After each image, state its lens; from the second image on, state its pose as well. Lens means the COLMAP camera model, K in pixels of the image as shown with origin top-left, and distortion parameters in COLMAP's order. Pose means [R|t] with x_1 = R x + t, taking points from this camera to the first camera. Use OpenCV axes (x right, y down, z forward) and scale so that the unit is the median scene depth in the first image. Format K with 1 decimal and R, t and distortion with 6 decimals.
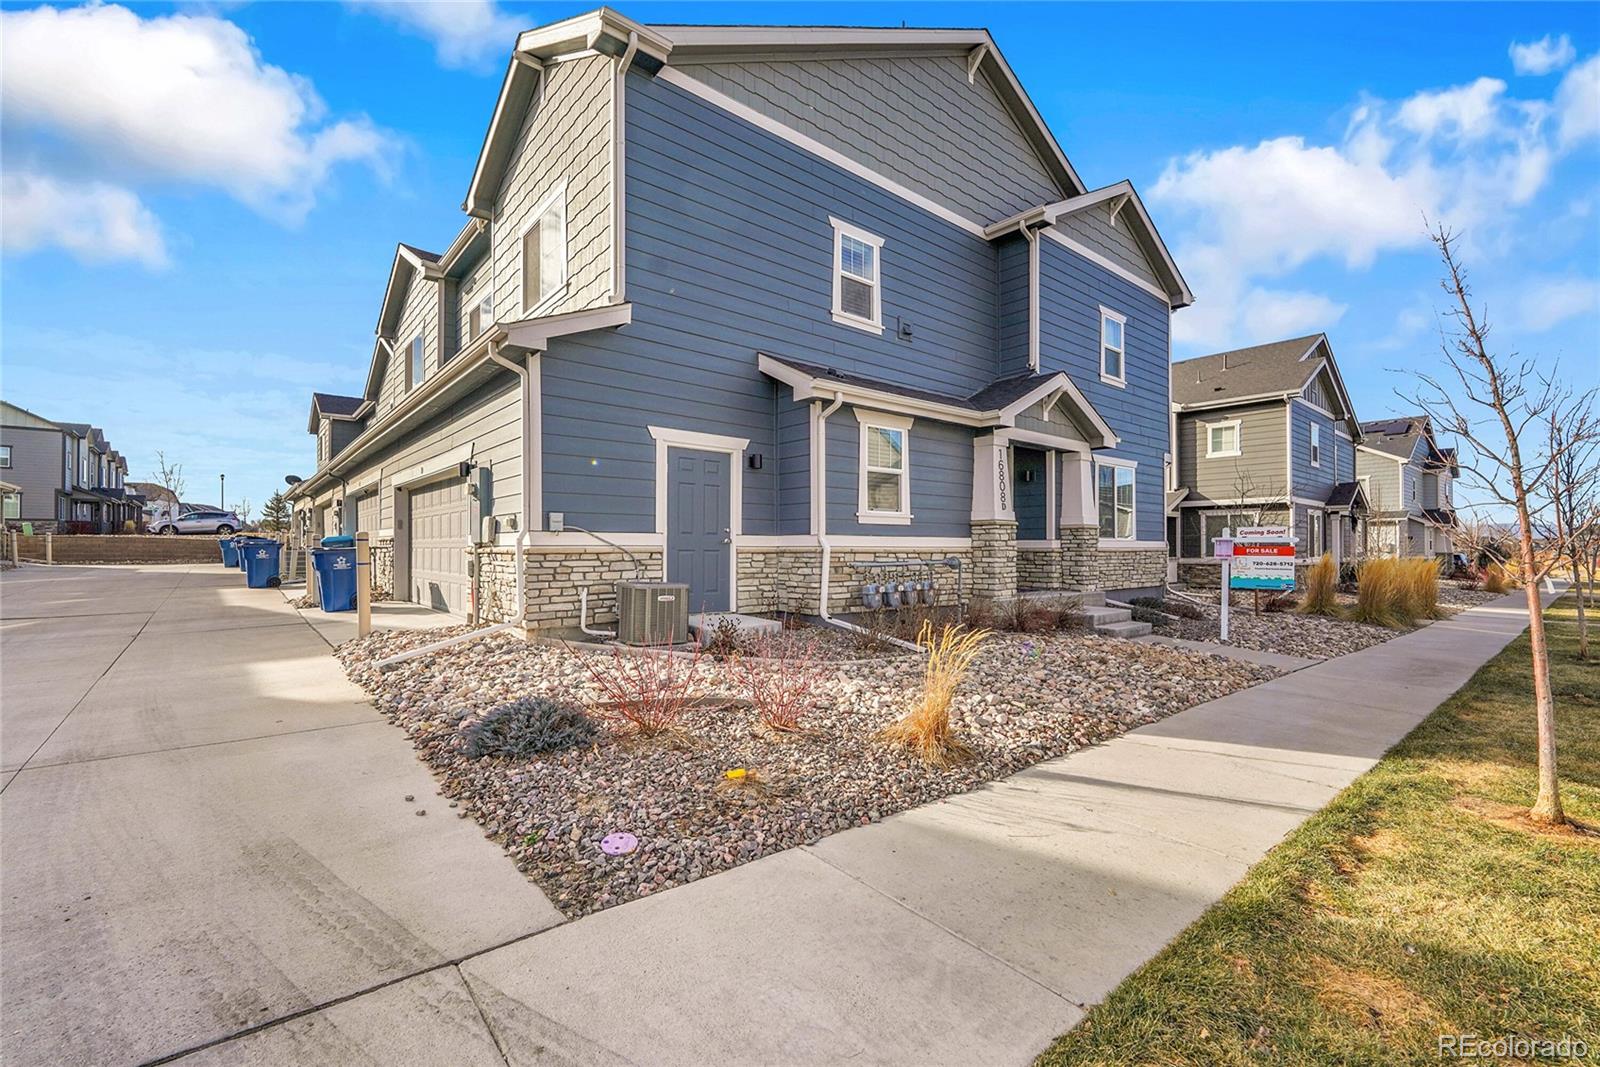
lens RADIAL K [[647.4, 0, 781.6], [0, 647.4, 544.4], [0, 0, 1]] dist [-0.015223, -0.000080]
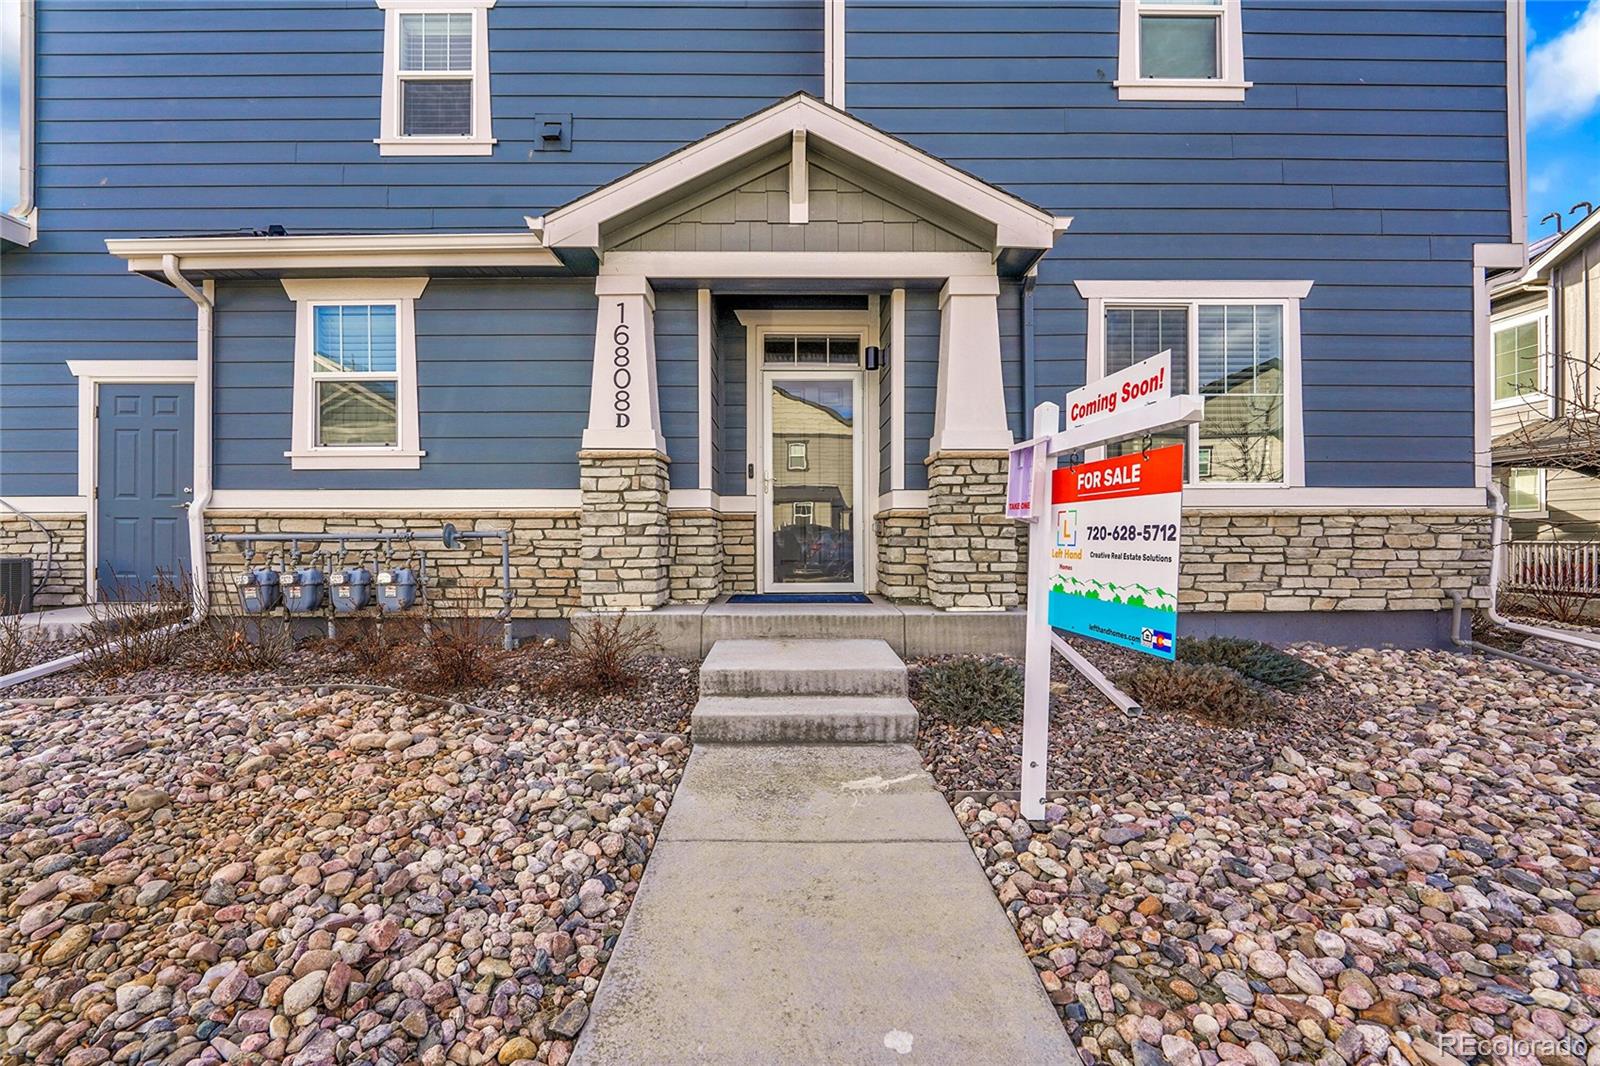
lens RADIAL K [[647.4, 0, 781.6], [0, 647.4, 543.9], [0, 0, 1]] dist [-0.015223, -0.000080]
pose [[0.796371, 0.003580, -0.604798, 0.826338], [0.006839, 0.999865, 0.014925, 0.030348], [0.604770, -0.016022, 0.796239, 0.781759]]
